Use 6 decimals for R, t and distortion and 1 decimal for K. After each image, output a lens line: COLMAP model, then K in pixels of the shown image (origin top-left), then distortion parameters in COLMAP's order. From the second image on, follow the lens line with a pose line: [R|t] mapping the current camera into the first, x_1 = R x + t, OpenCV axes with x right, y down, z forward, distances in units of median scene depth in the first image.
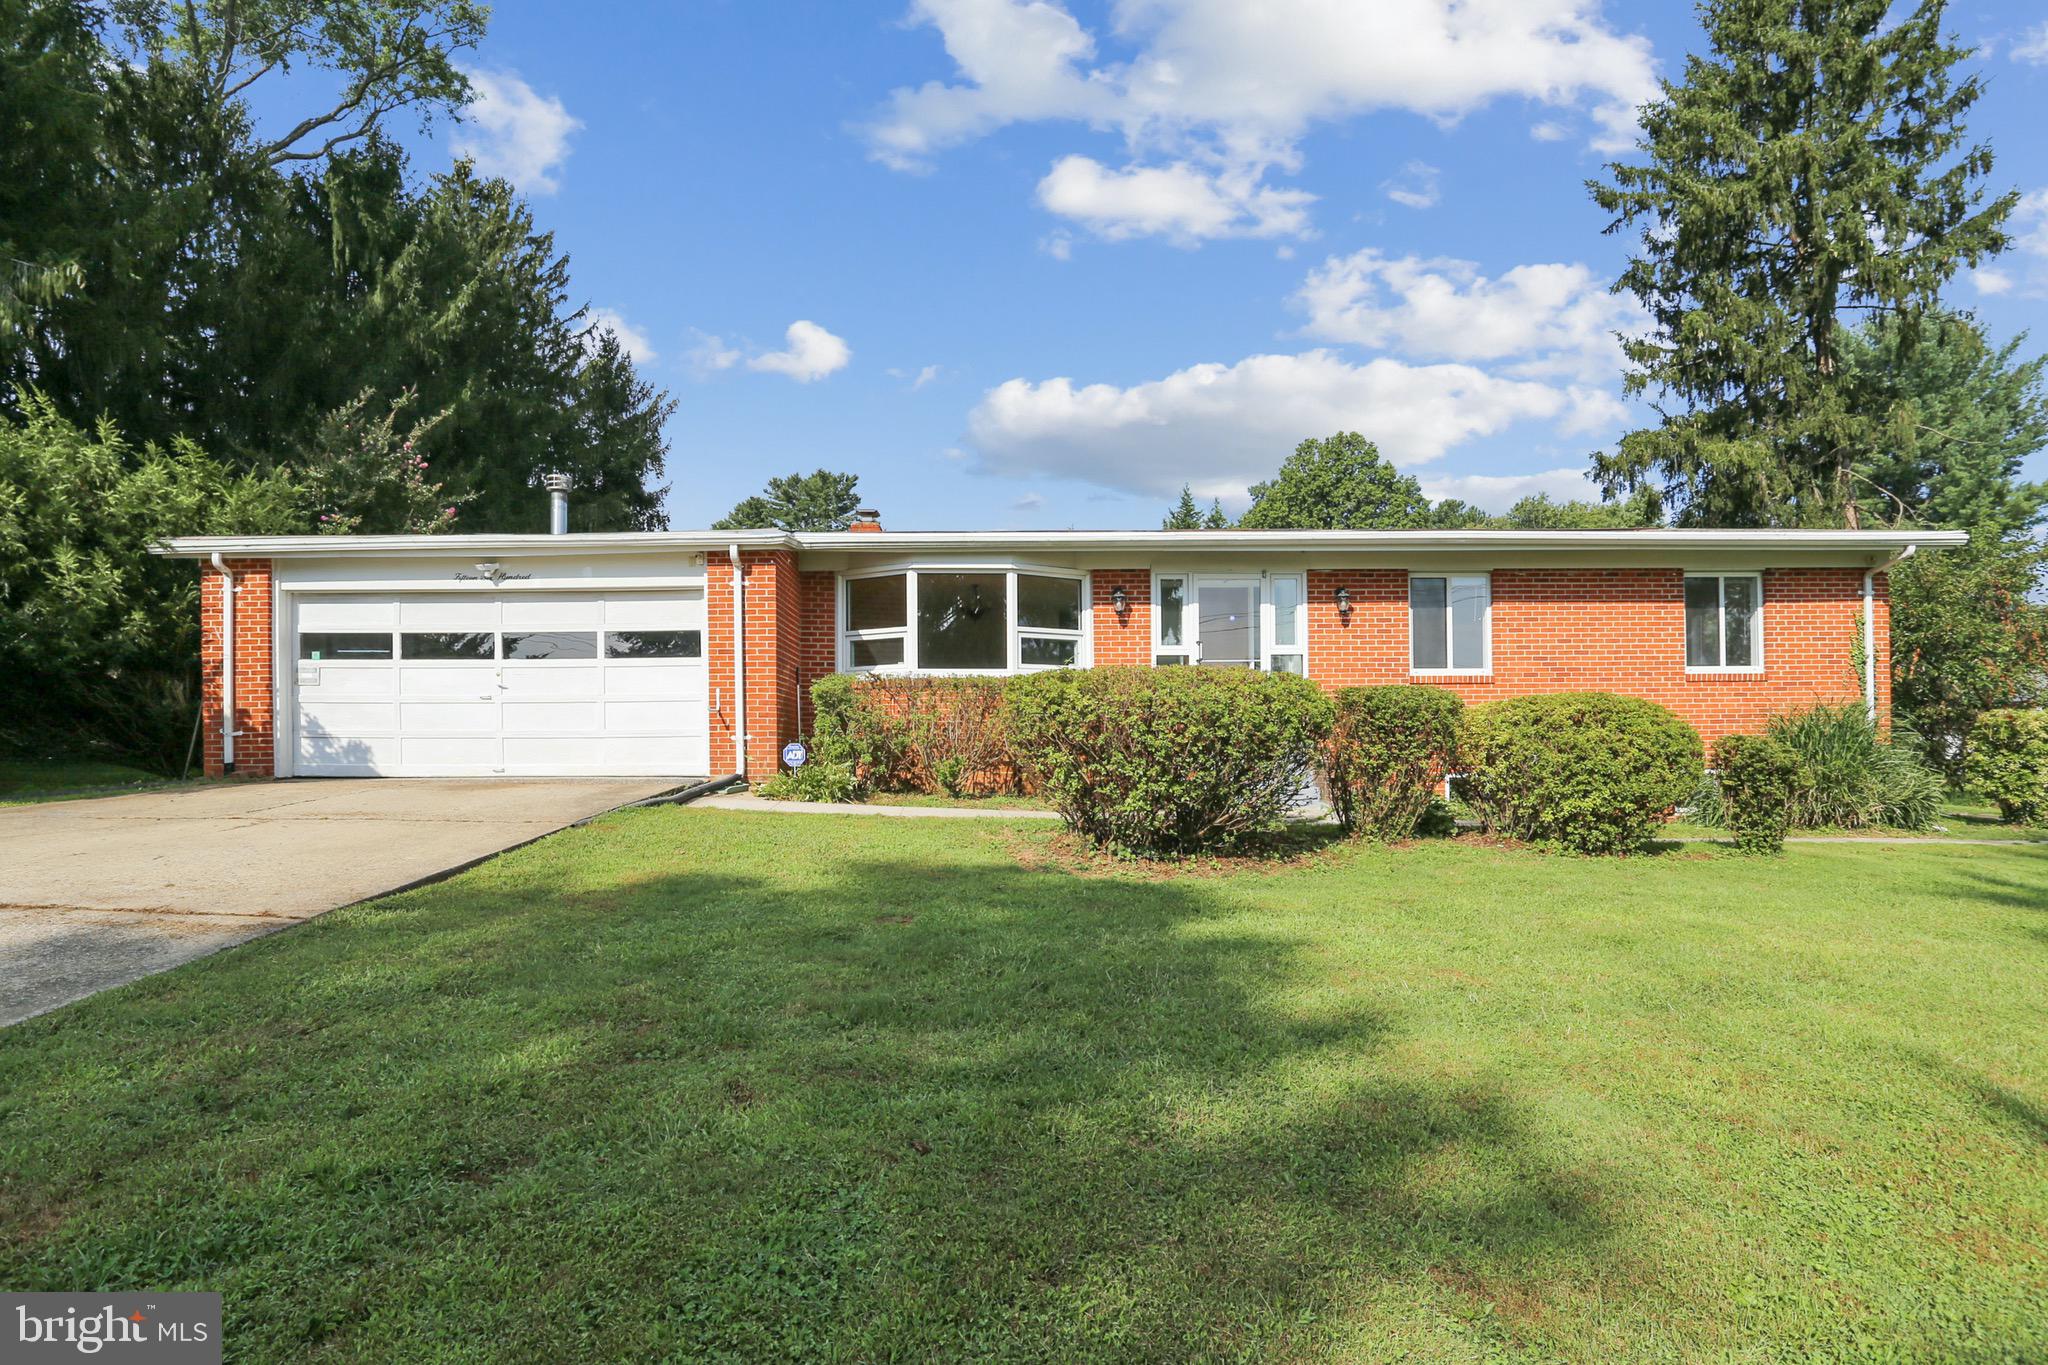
lens RADIAL K [[1031.4, 0, 985.4], [0, 1031.4, 671.9], [0, 0, 1]] dist [-0.047702, 0.012077]
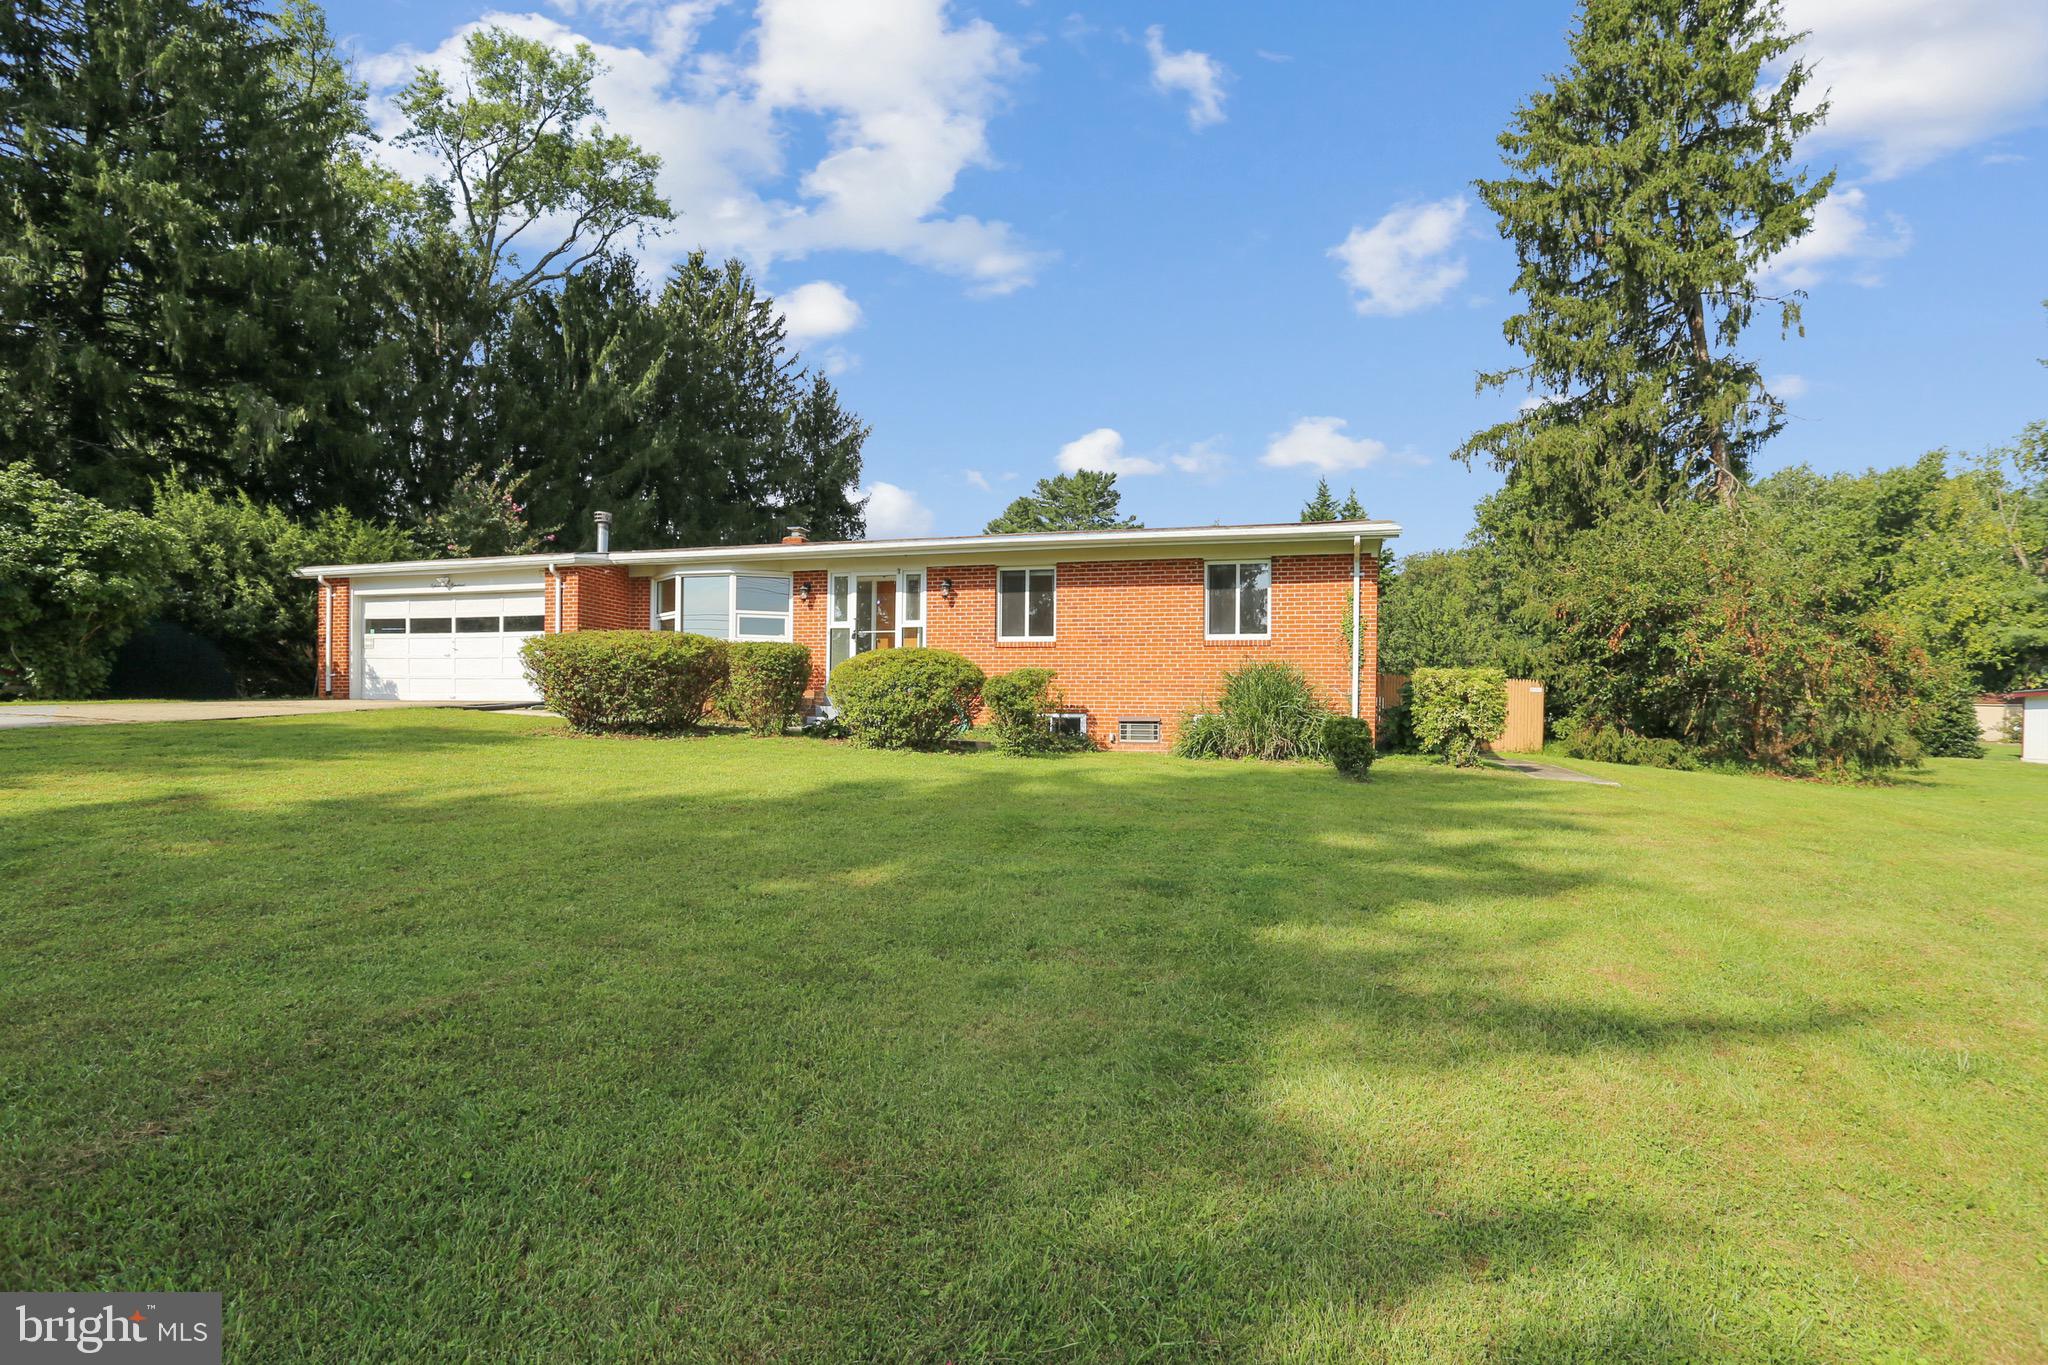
lens RADIAL K [[1007.4, 0, 1027.1], [0, 1007.4, 656.8], [0, 0, 1]] dist [-0.069534, 0.033031]
pose [[0.959260, 0.001039, -0.282523, 0.839117], [-0.001677, 0.999997, -0.002018, 0.026224], [0.282520, 0.002410, 0.959258, -0.293640]]
